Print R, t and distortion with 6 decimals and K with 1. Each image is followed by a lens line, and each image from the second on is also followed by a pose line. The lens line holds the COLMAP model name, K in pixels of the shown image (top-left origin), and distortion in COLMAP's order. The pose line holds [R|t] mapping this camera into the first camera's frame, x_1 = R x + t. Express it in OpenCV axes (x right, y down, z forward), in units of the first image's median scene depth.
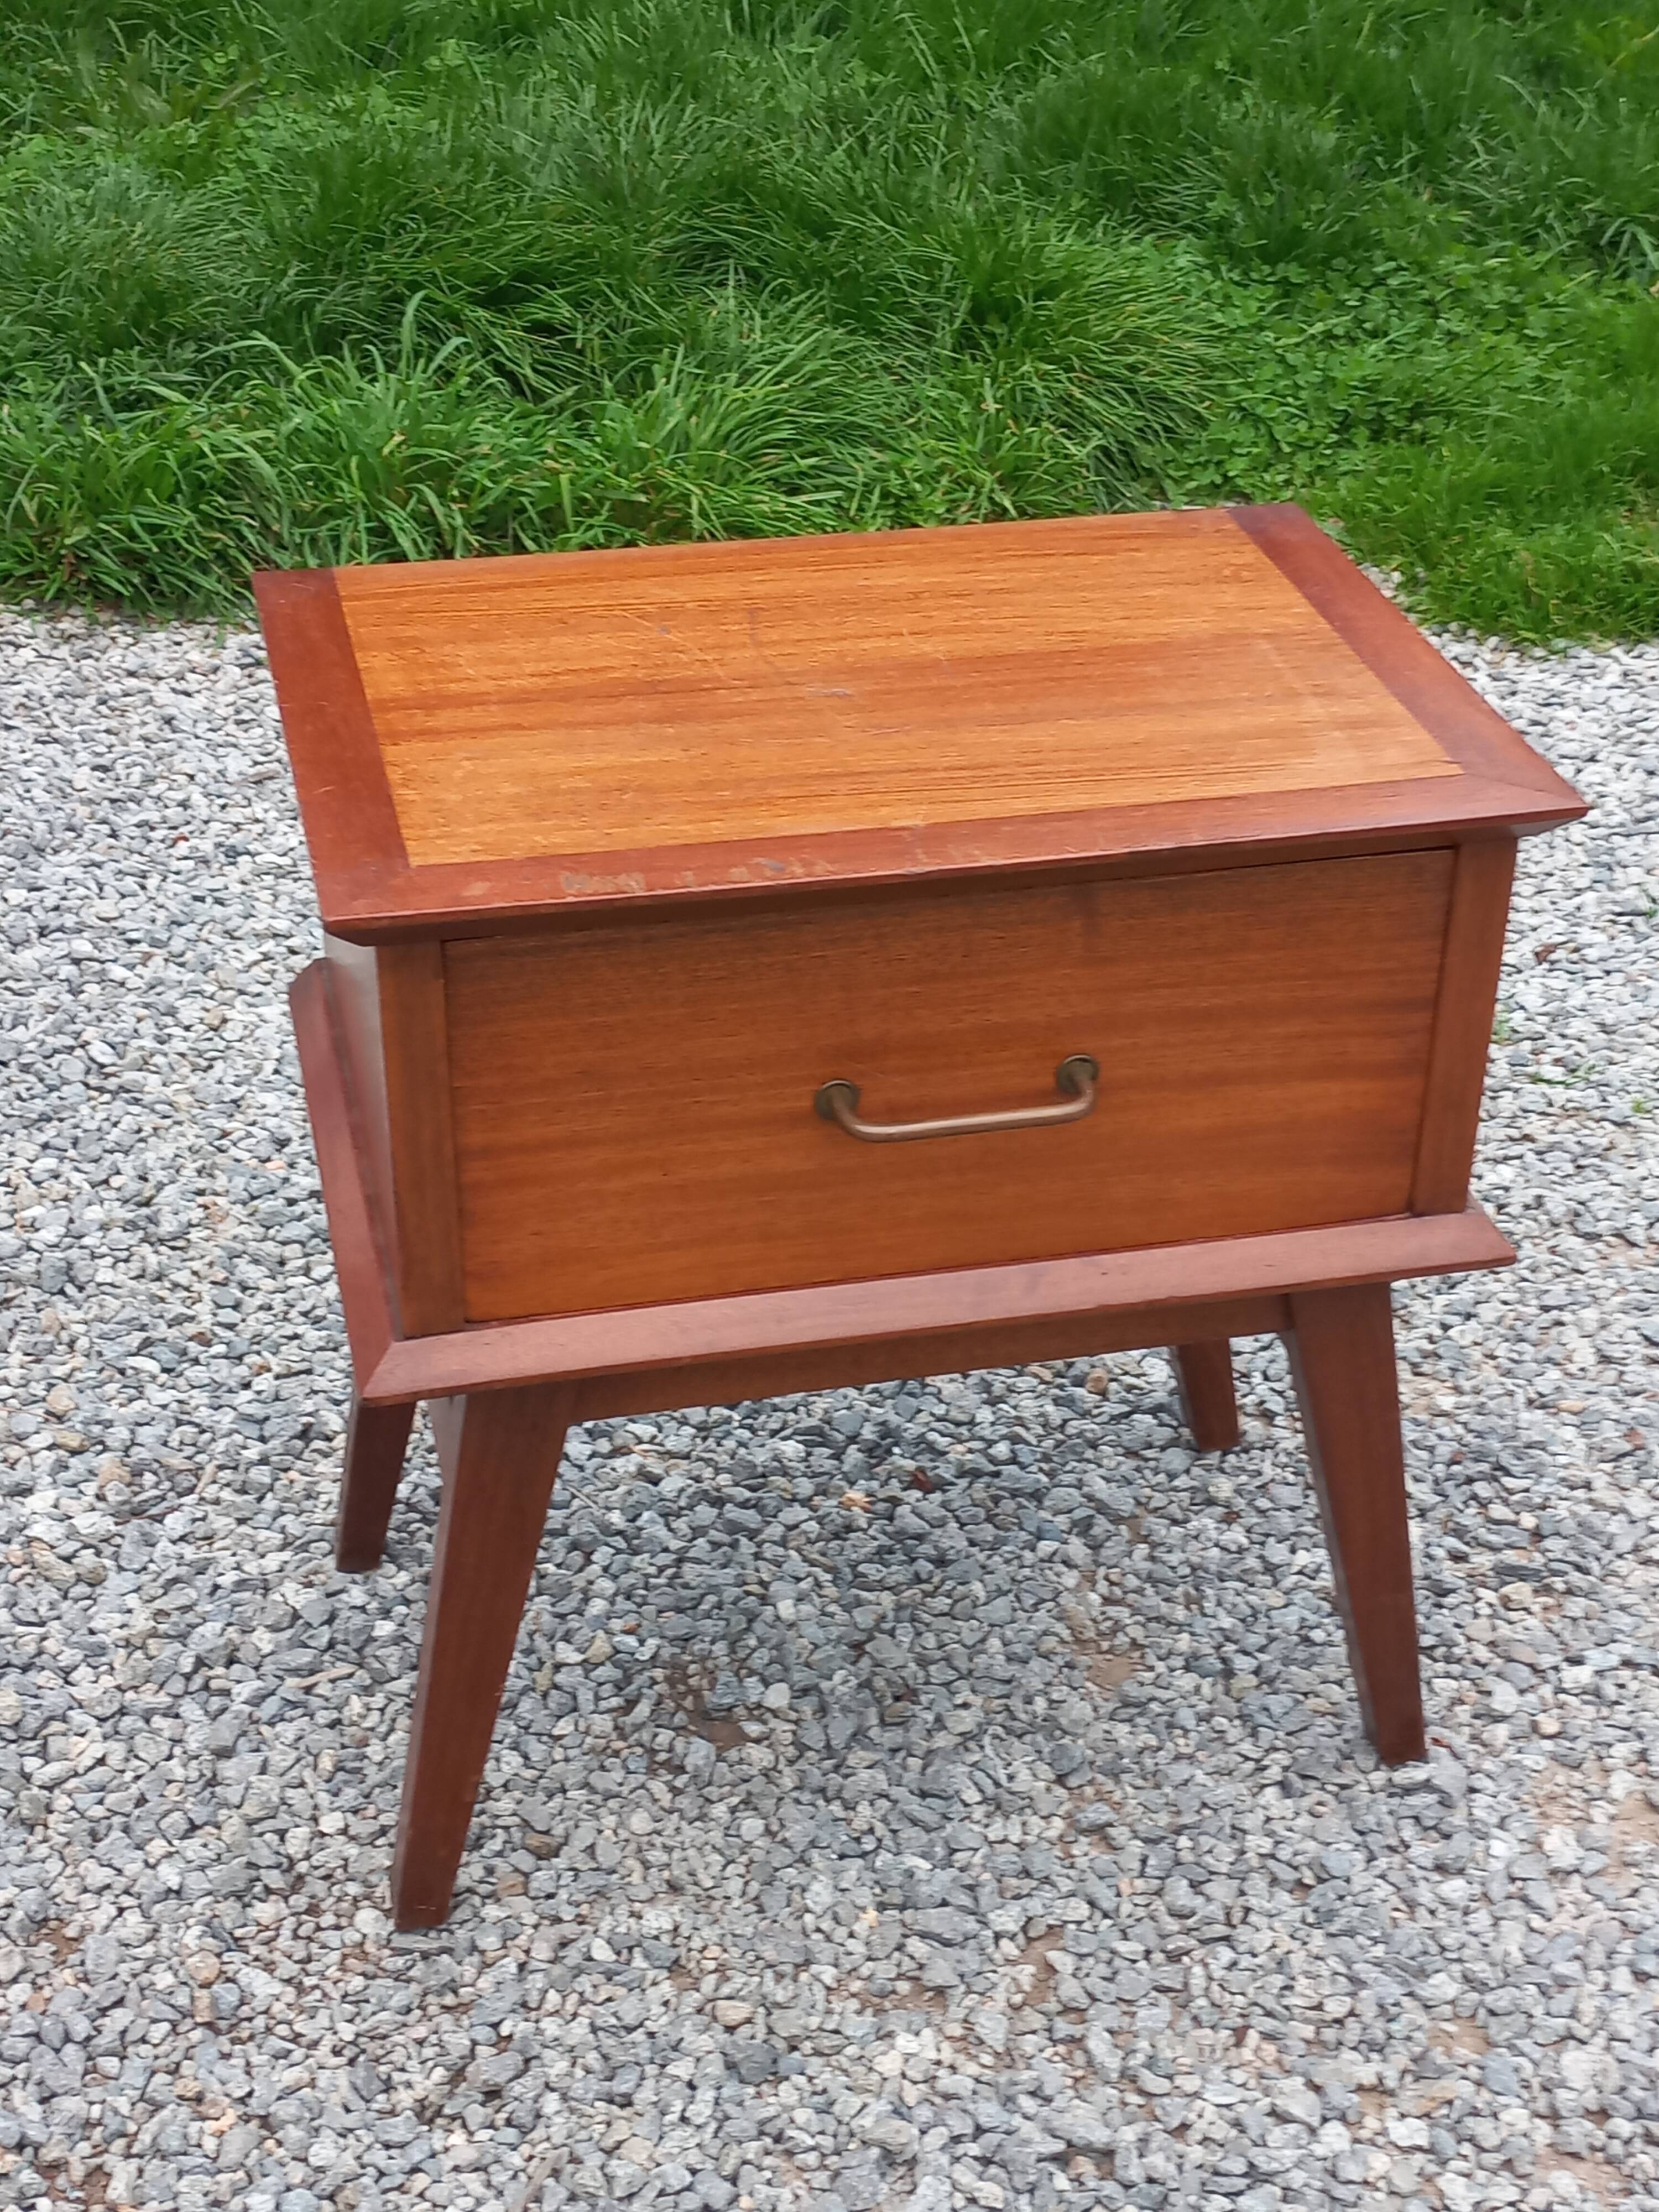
lens RADIAL K [[3090.2, 0, 814.9], [0, 3090.2, 1099.3], [0, 0, 1]] dist [0.082115, 0.000000]
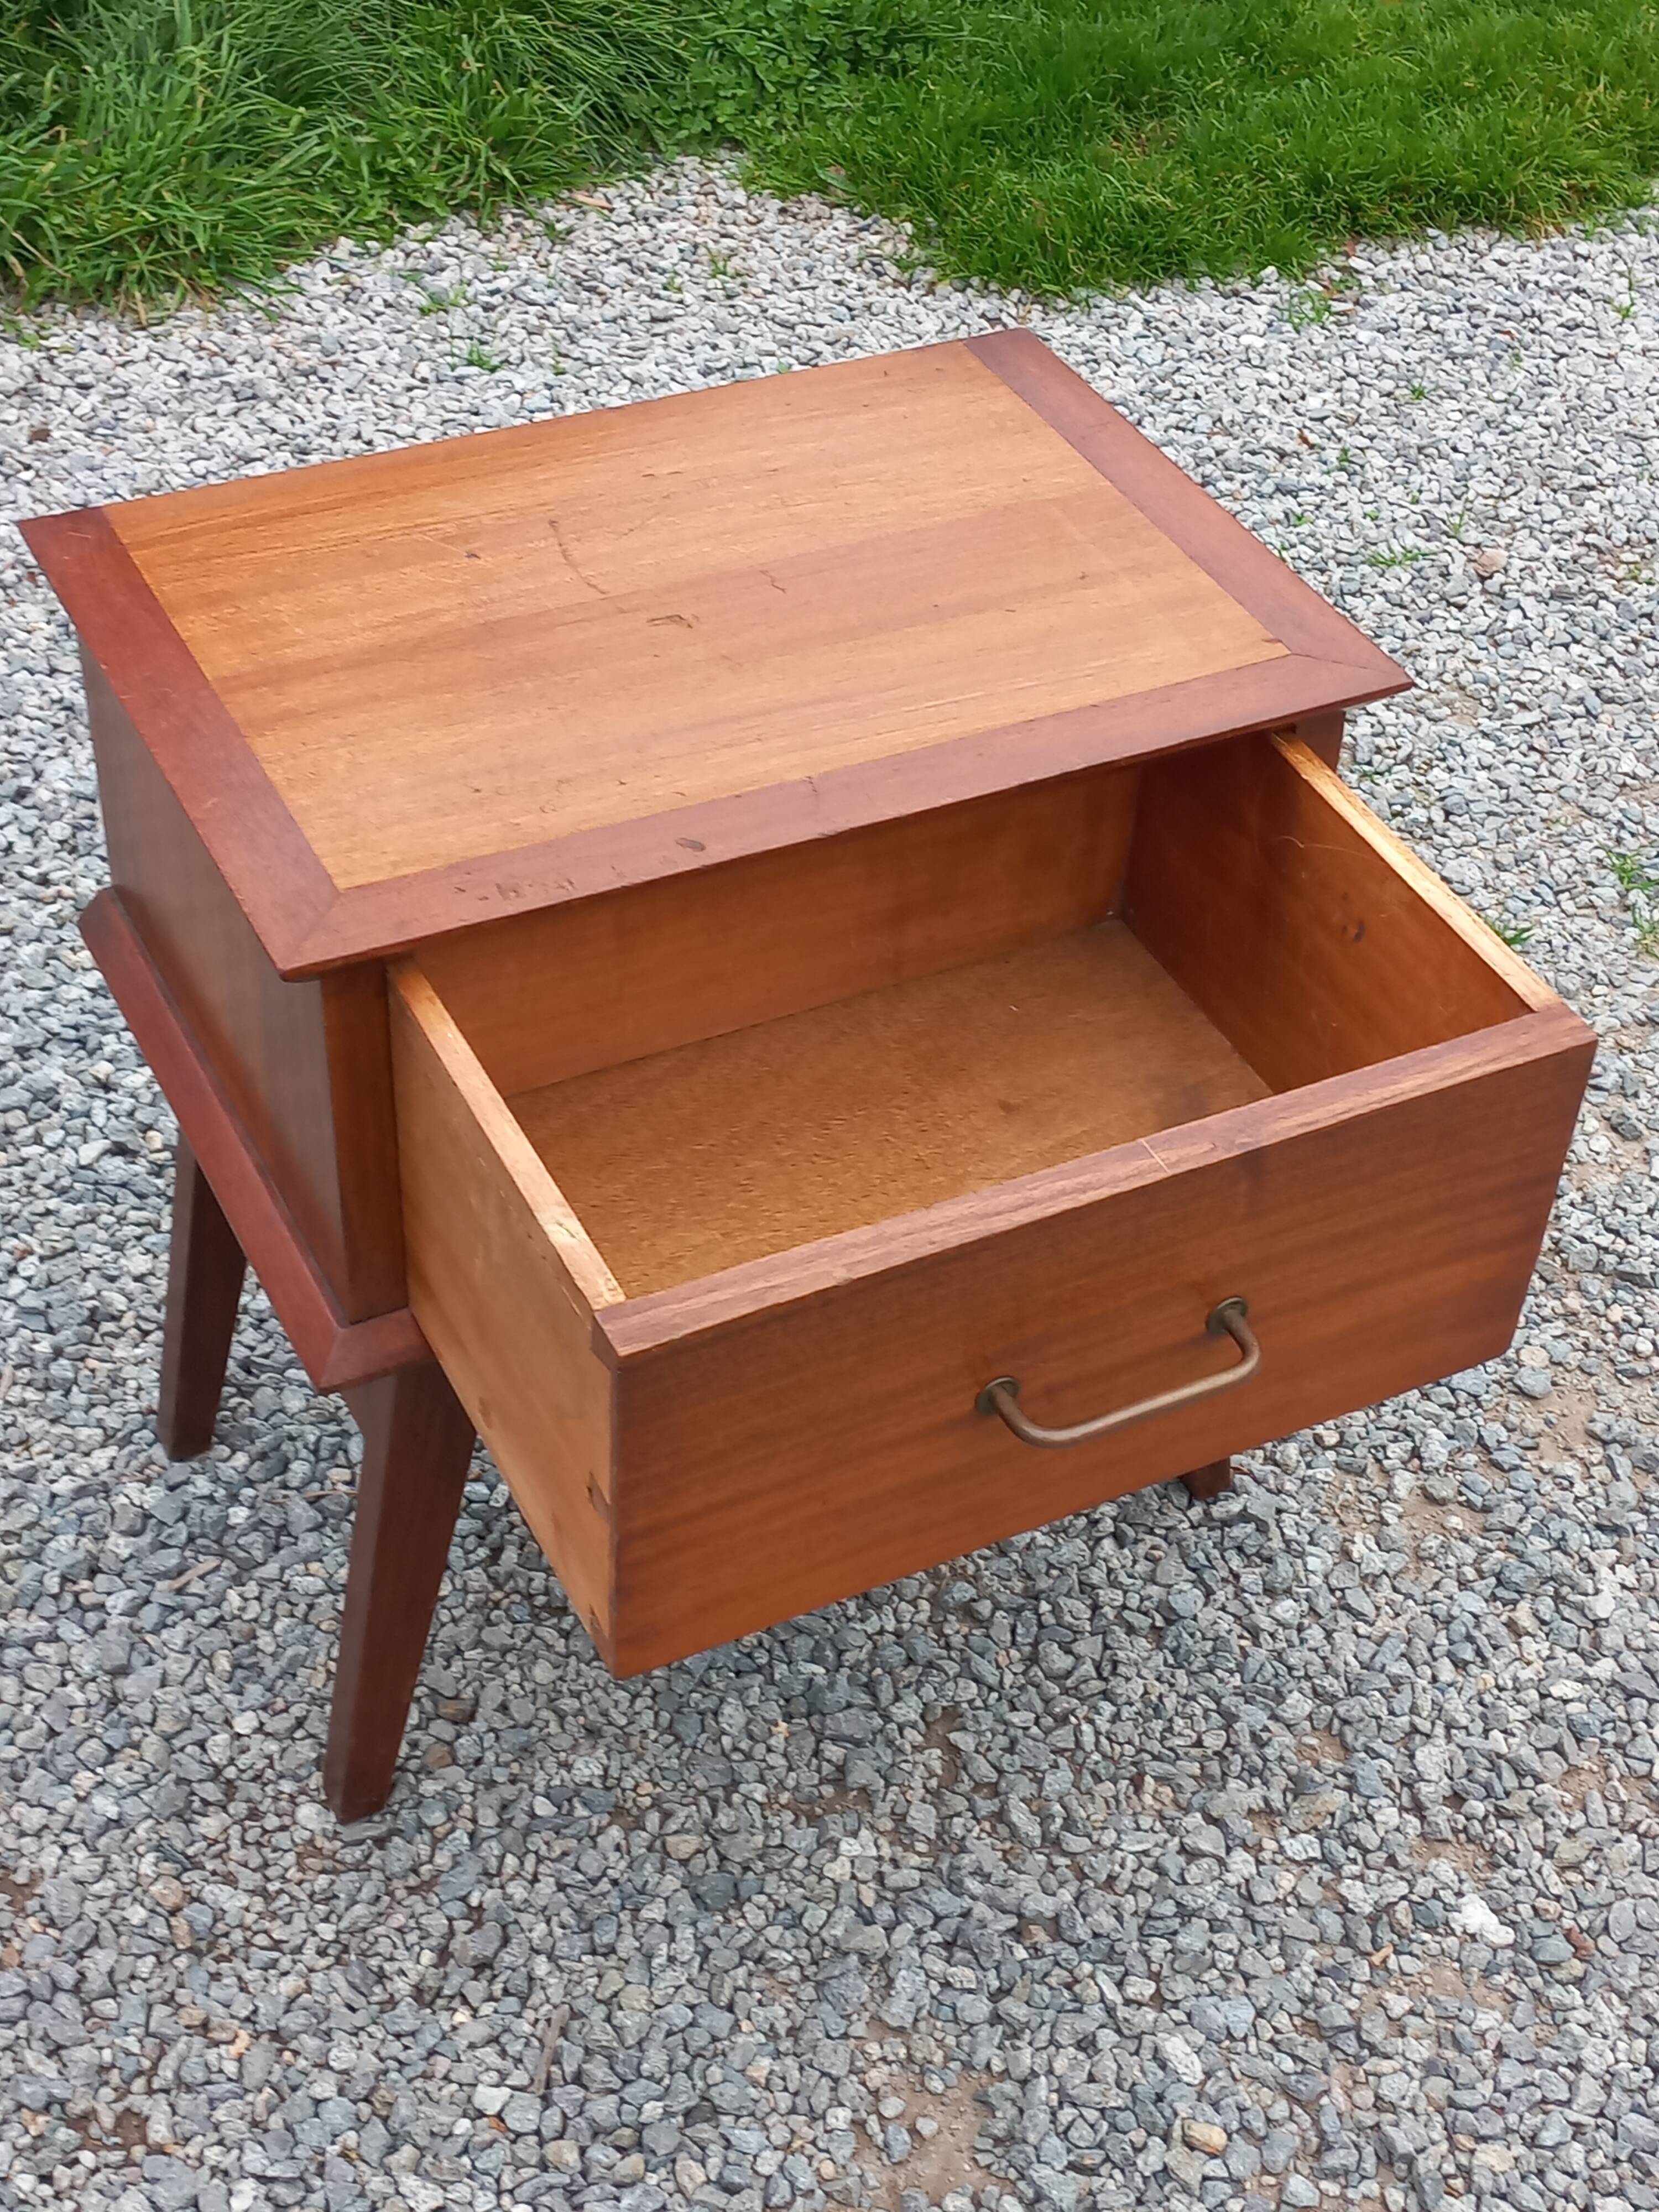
lens RADIAL K [[3090.2, 0, 787.8], [0, 3090.2, 1086.4], [0, 0, 1]] dist [0.082115, 0.000000]
pose [[0.972145, -0.132336, 0.193448, -0.149327], [0.100289, 0.980843, 0.166999, -0.125451], [-0.211842, -0.142947, 0.966793, -0.002031]]
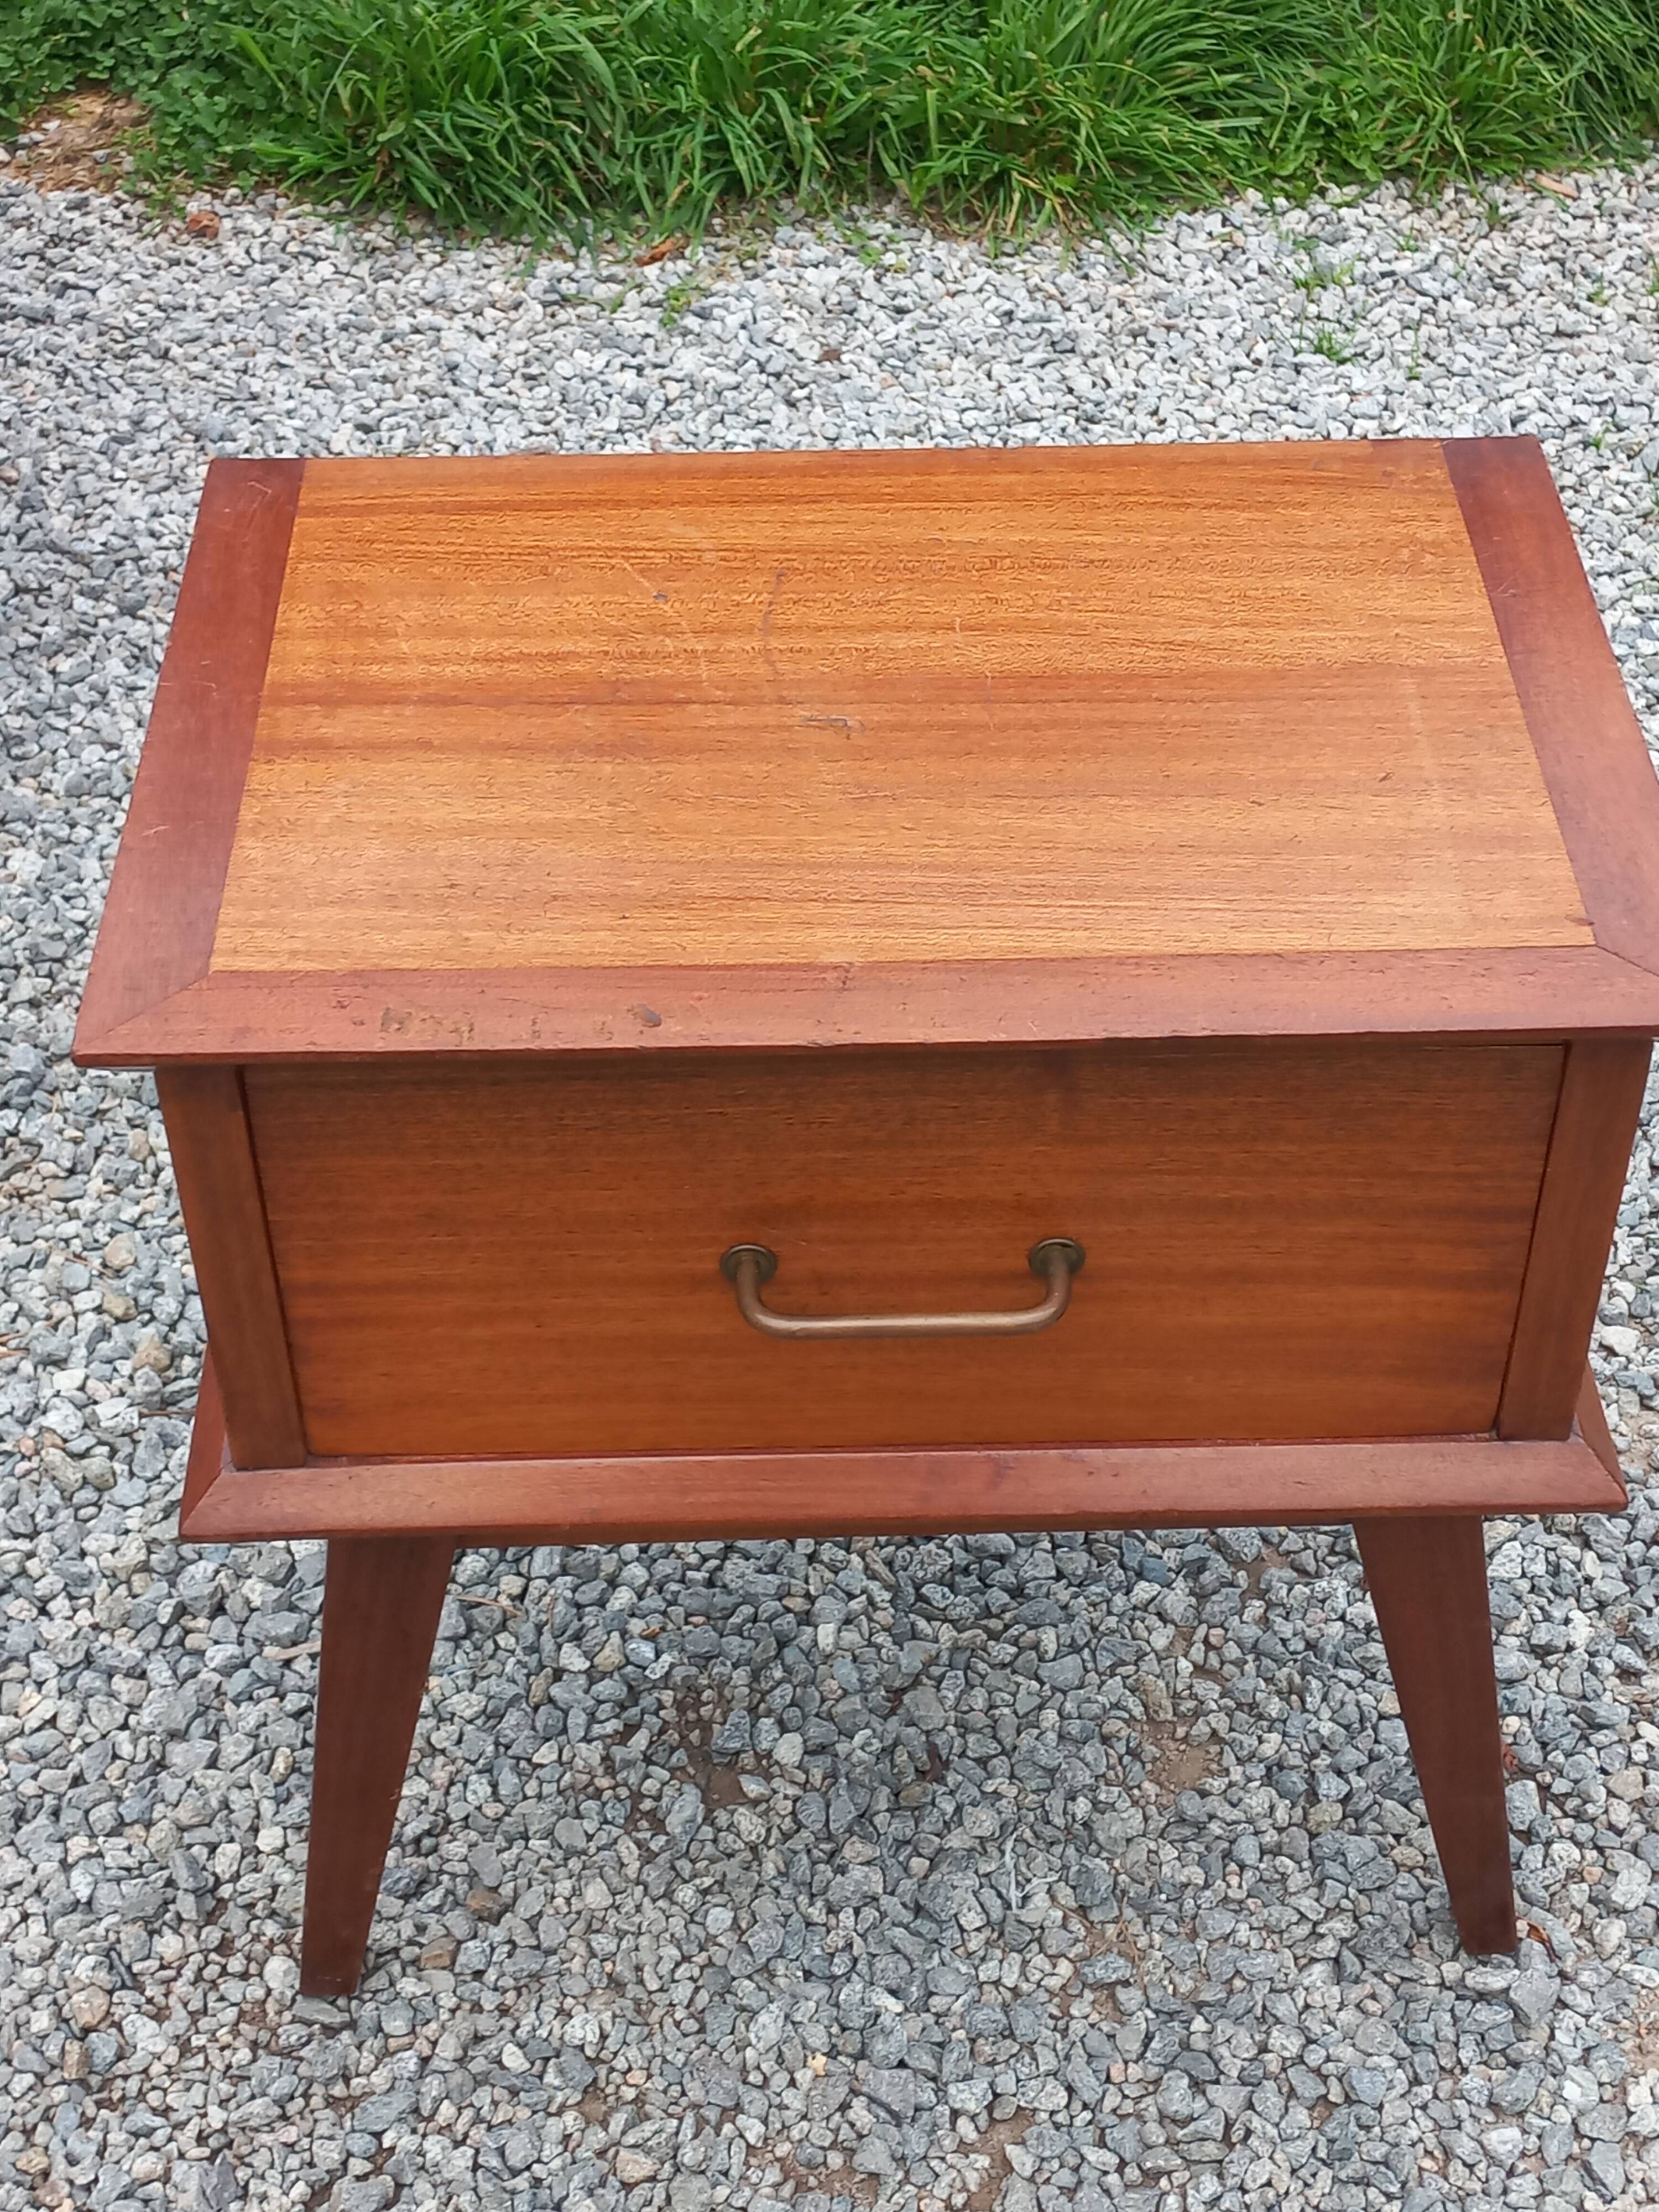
lens RADIAL K [[3090.2, 0, 847.2], [0, 3090.2, 1082.0], [0, 0, 1]] dist [0.082115, 0.000000]
pose [[0.979376, 0.115069, -0.166079, 0.132693], [-0.083181, 0.978719, 0.187589, -0.165047], [0.184130, -0.169905, 0.968106, 0.185376]]
